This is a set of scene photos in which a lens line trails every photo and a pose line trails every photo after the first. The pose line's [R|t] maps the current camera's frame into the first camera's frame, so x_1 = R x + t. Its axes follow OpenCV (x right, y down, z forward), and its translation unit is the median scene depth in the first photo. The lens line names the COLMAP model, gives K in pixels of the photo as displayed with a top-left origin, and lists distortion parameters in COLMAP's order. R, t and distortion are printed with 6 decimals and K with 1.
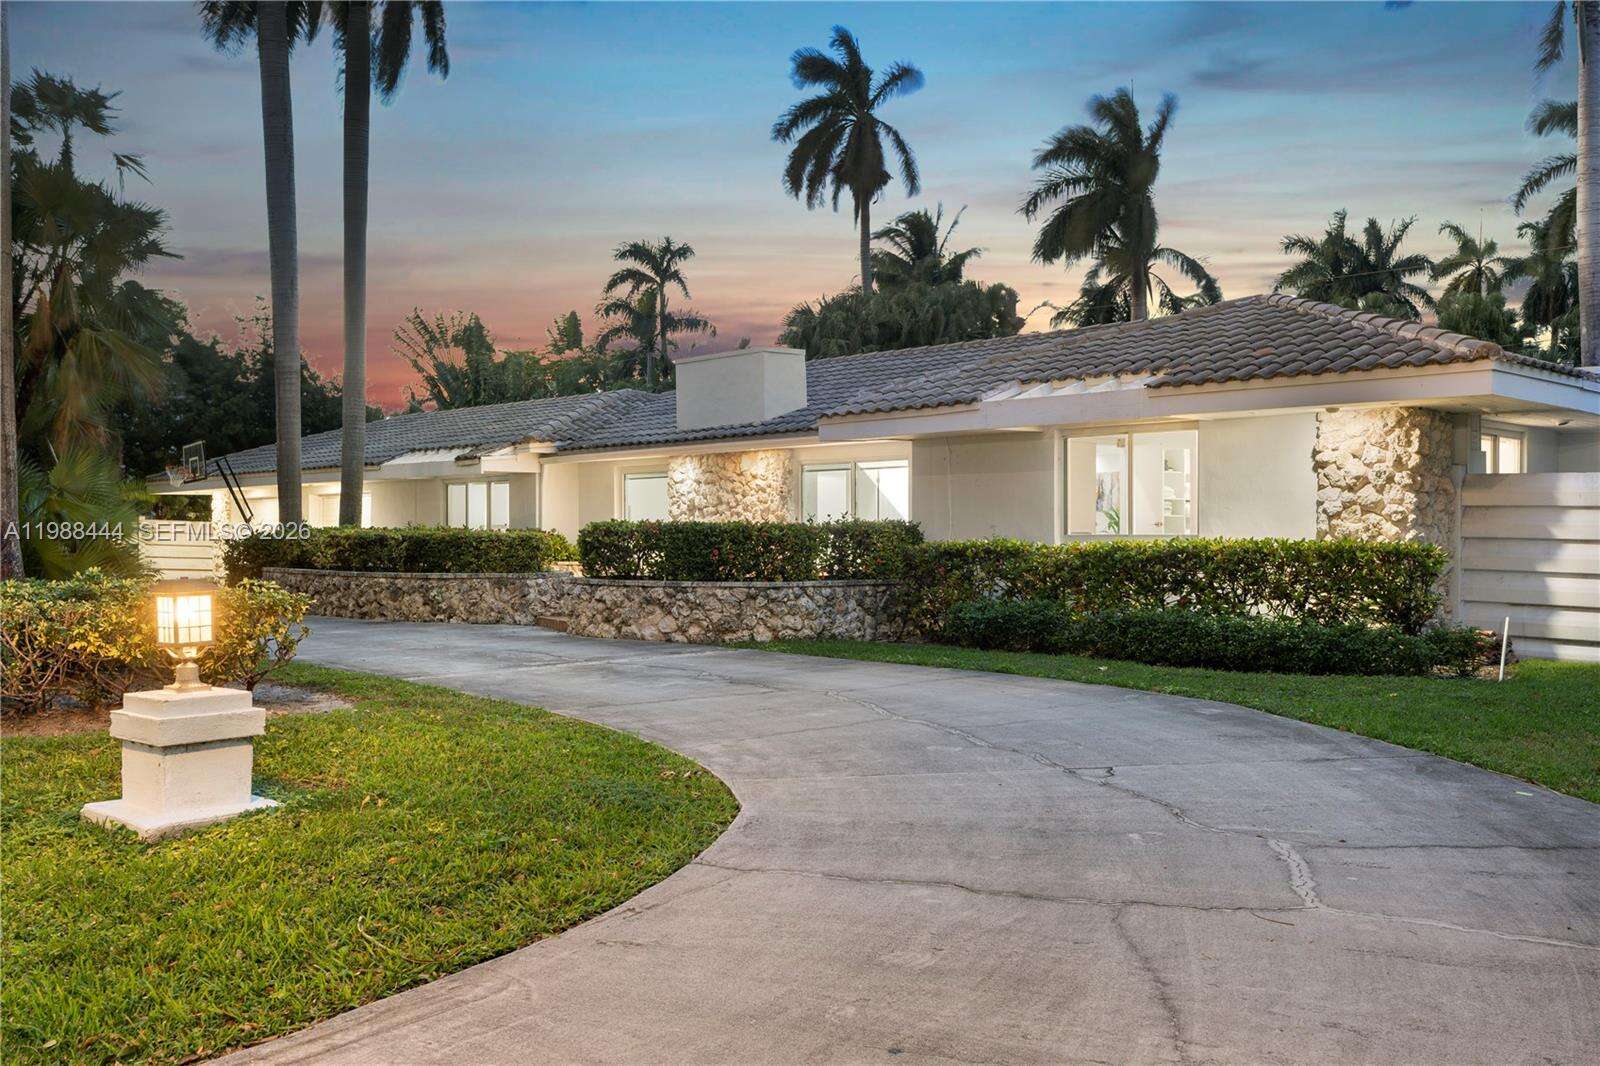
lens RADIAL K [[1362.8, 0, 800.0], [0, 1362.8, 533.0], [0, 0, 1]] dist [0.002850, -0.013120]
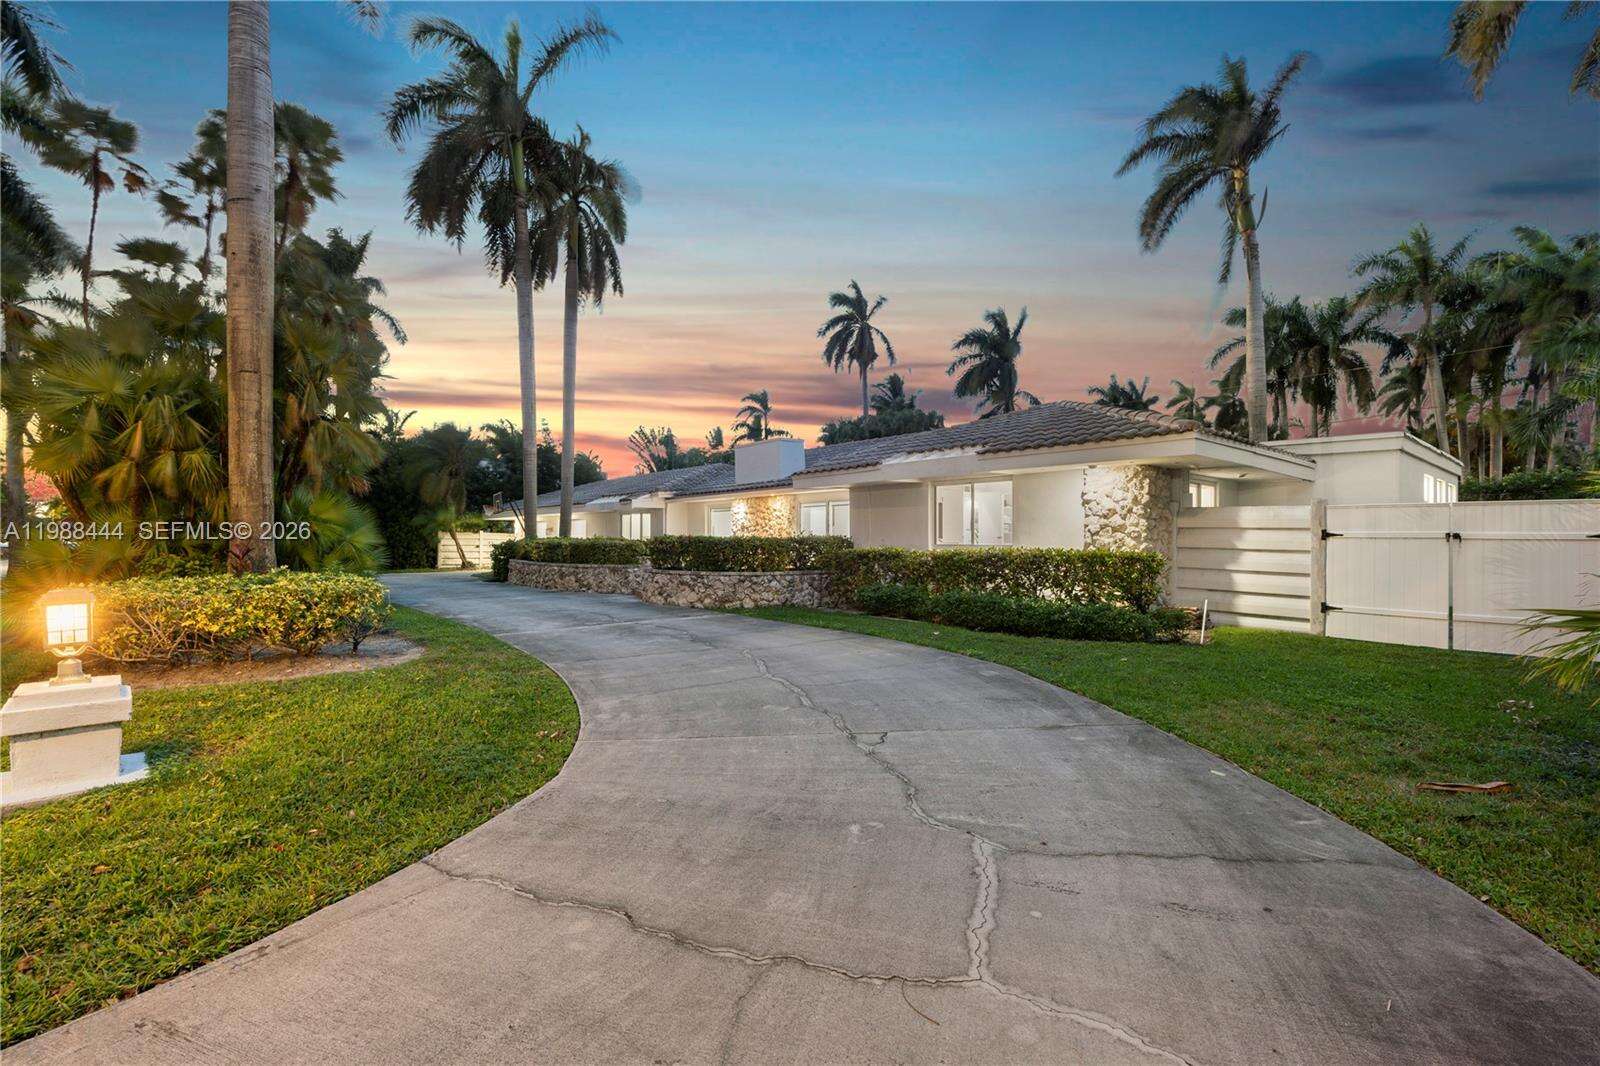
lens RADIAL K [[685.7, 0, 800.0], [0, 685.7, 533.0], [0, 0, 1]] dist [-0.011434, 0.000870]
pose [[0.998204, 0.001699, -0.059887, 0.095366], [-0.002257, 0.999955, -0.009239, -0.005180], [0.059868, 0.009358, 0.998162, 0.179709]]
